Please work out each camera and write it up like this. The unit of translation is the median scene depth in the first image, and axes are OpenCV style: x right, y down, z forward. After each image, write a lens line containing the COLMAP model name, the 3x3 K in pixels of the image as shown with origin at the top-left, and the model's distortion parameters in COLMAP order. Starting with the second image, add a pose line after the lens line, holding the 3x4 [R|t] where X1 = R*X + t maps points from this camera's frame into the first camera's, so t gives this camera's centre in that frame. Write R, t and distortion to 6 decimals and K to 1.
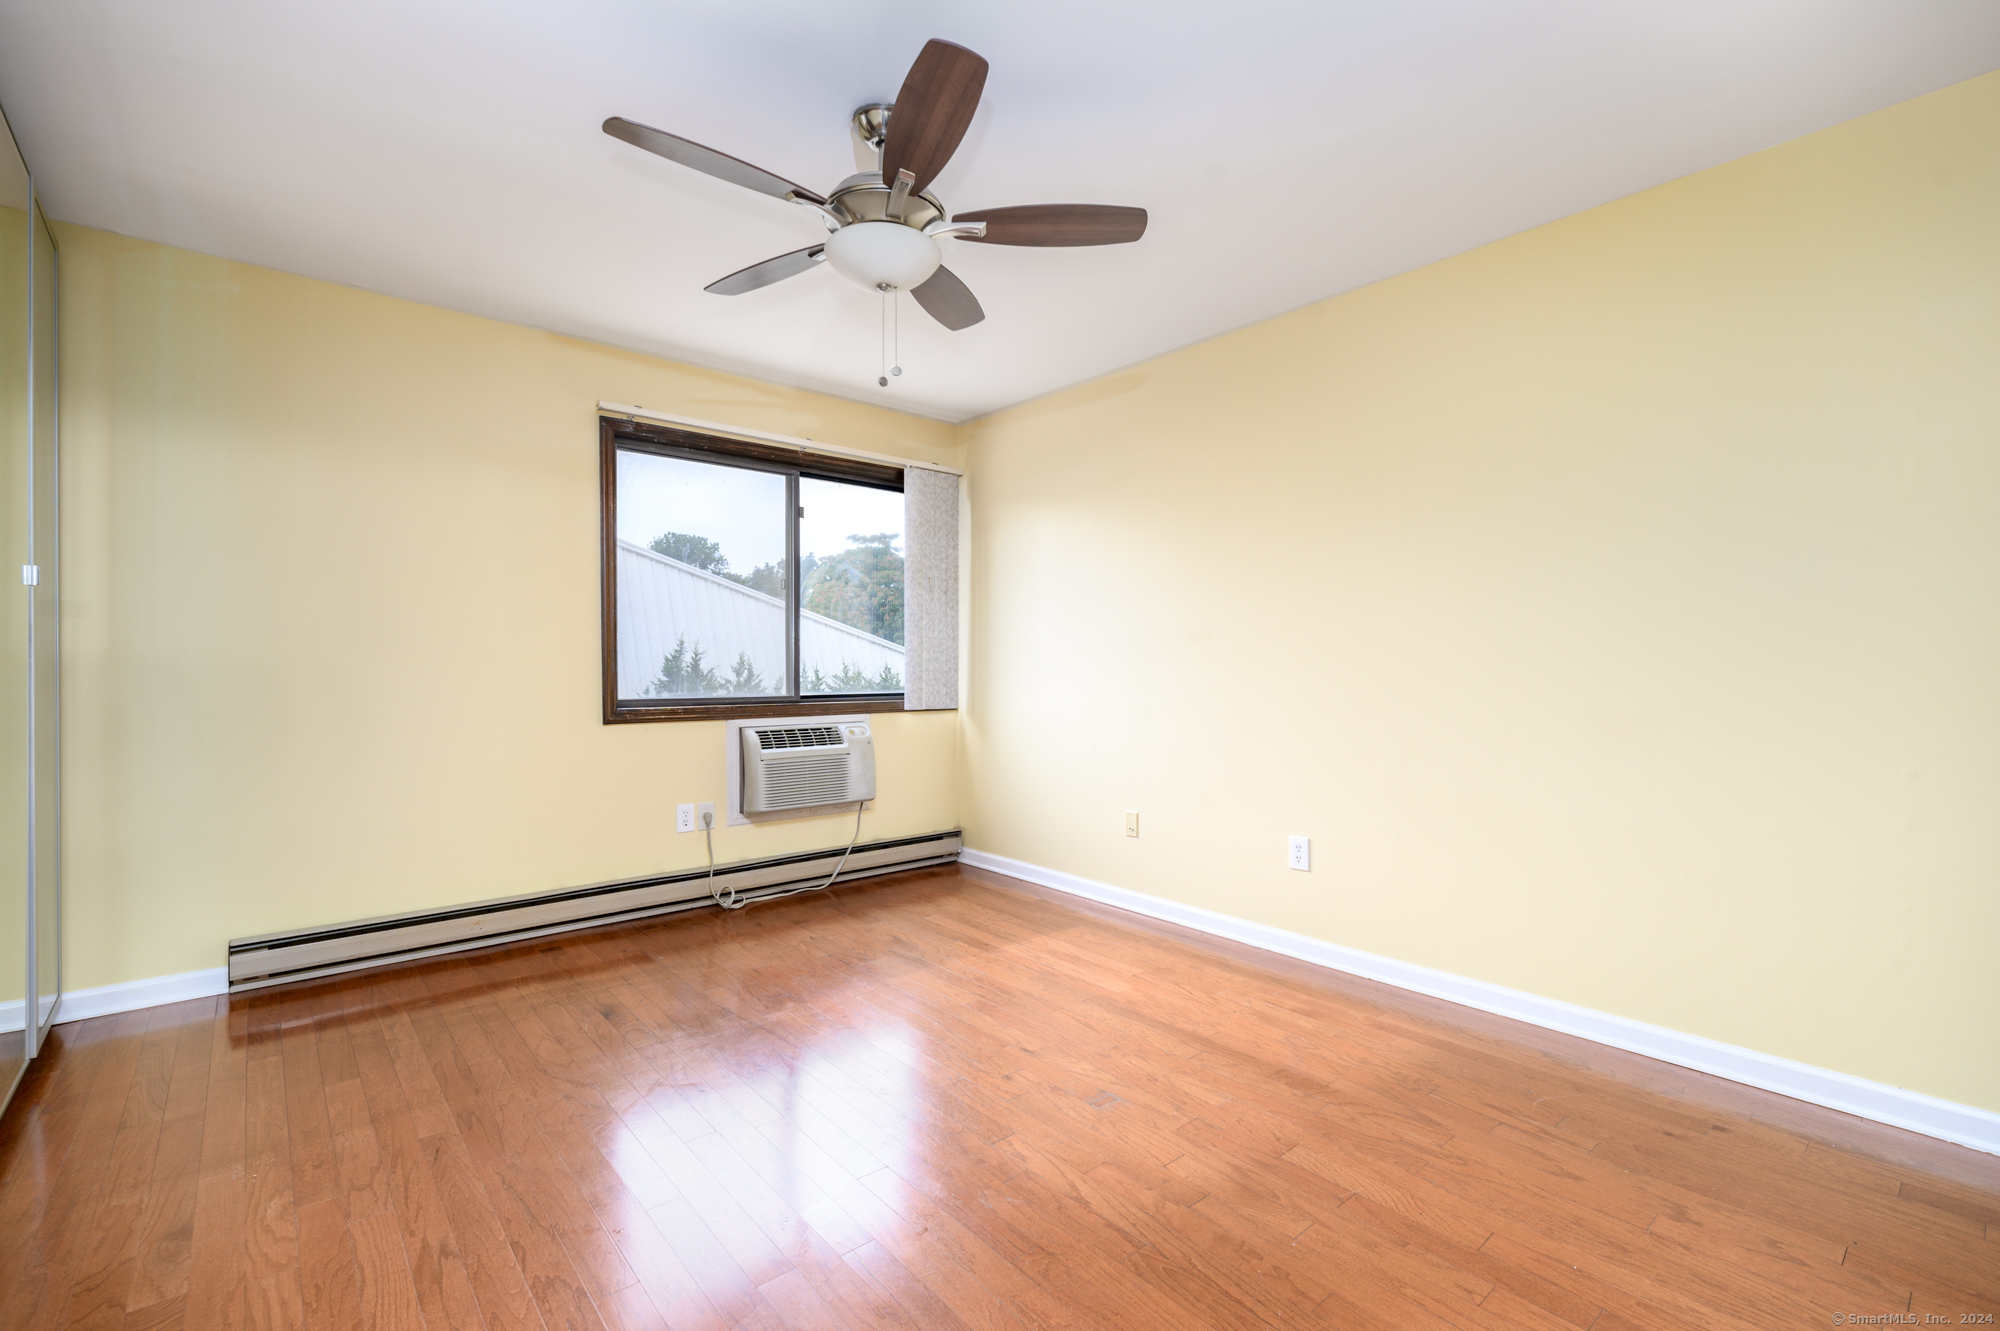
lens RADIAL K [[876.2, 0, 1018.9], [0, 876.2, 665.8], [0, 0, 1]] dist [0.025263, 0.000275]
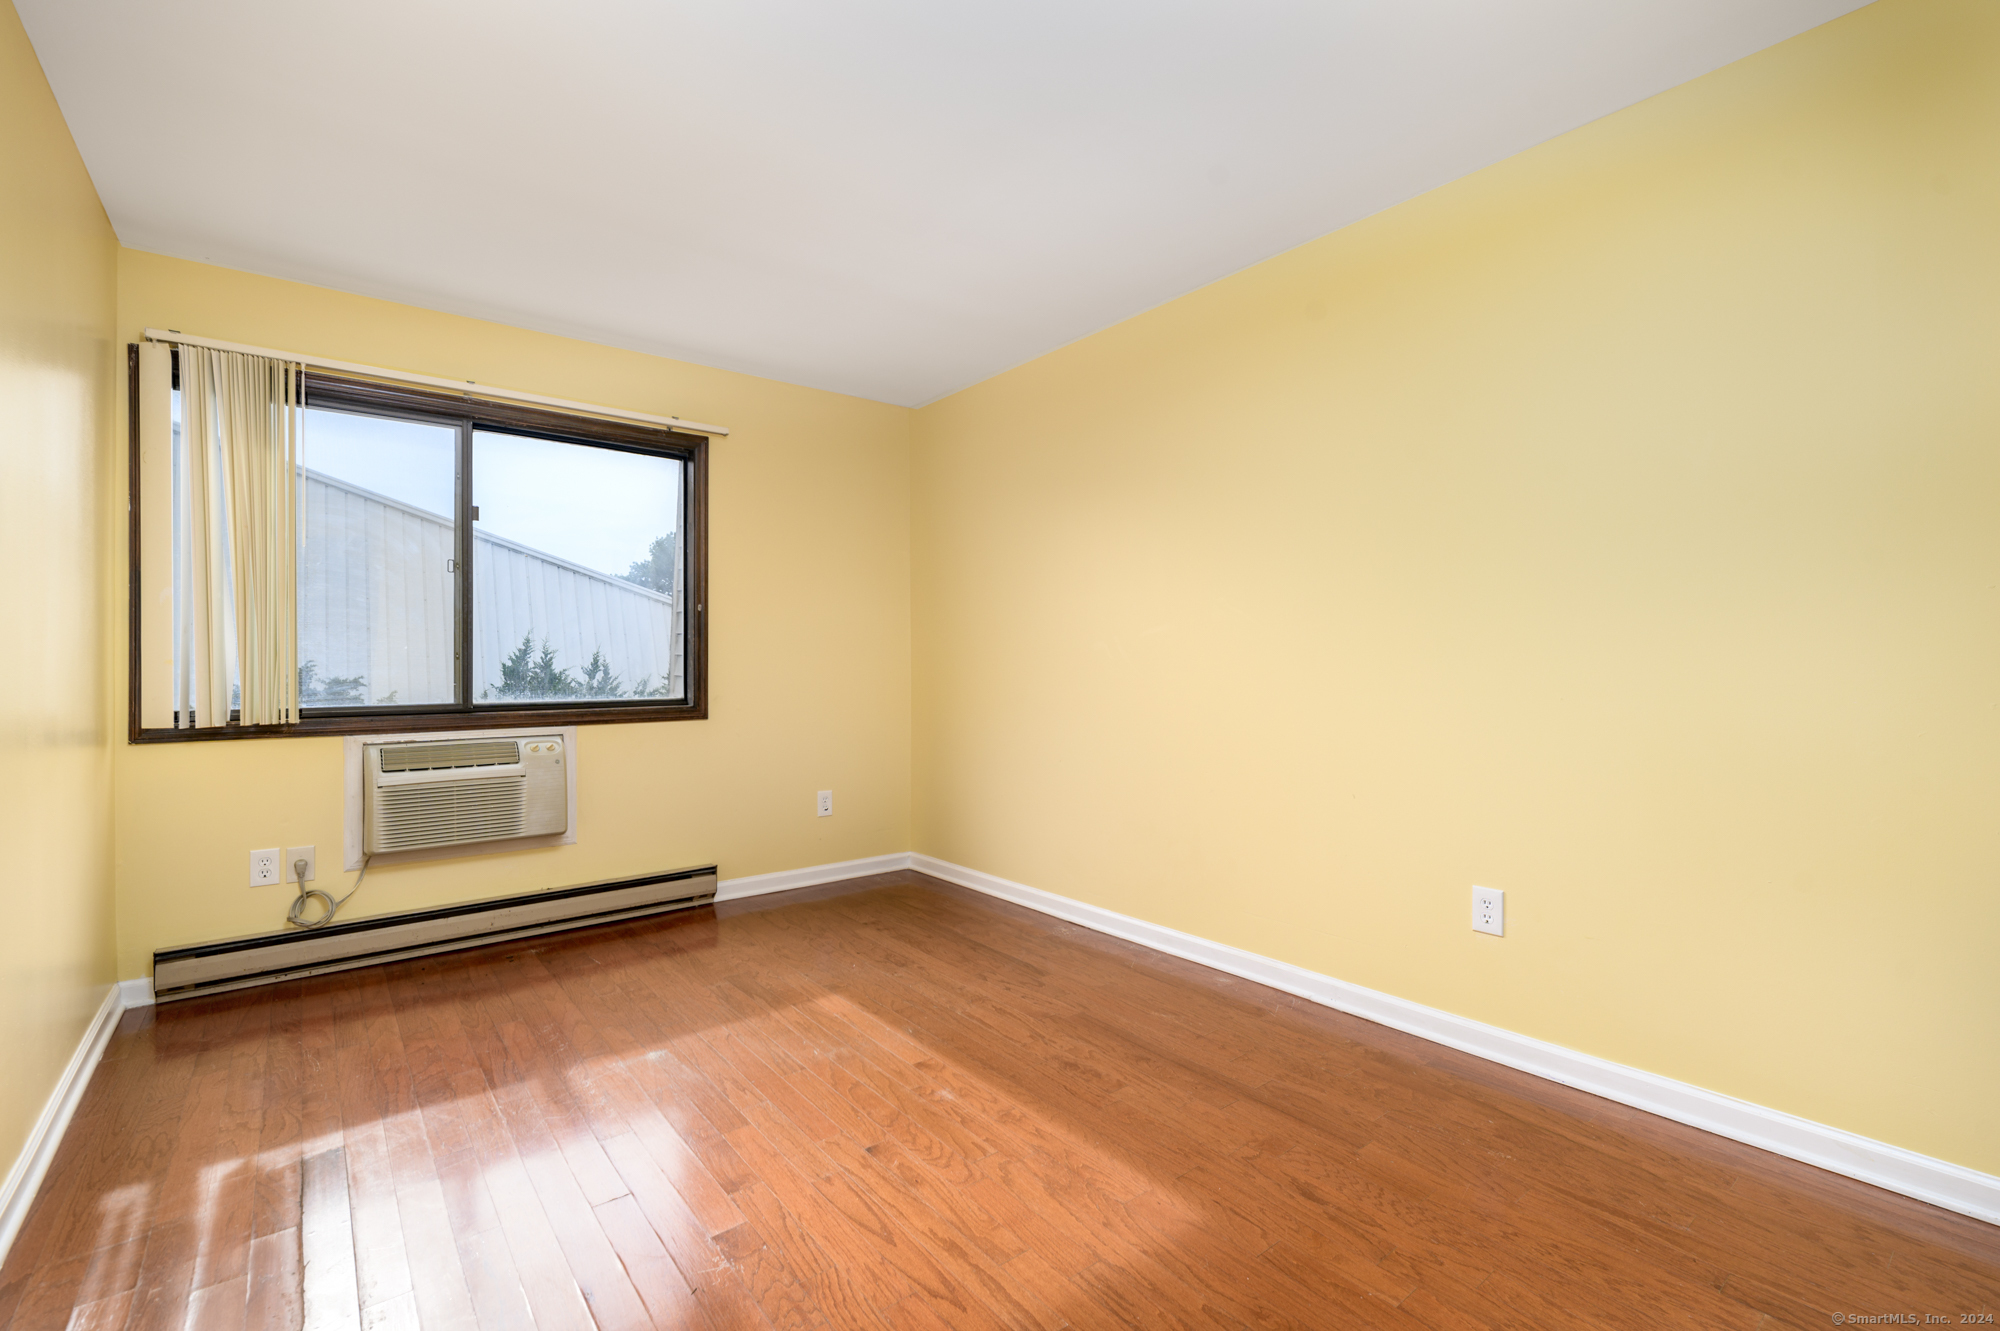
lens RADIAL K [[876.2, 0, 981.2], [0, 876.2, 661.4], [0, 0, 1]] dist [0.025263, 0.000275]
pose [[0.999359, -0.004955, -0.035446, 0.209680], [0.004787, 0.999977, -0.004842, 0.001731], [0.035470, 0.004669, 0.999360, 0.188676]]
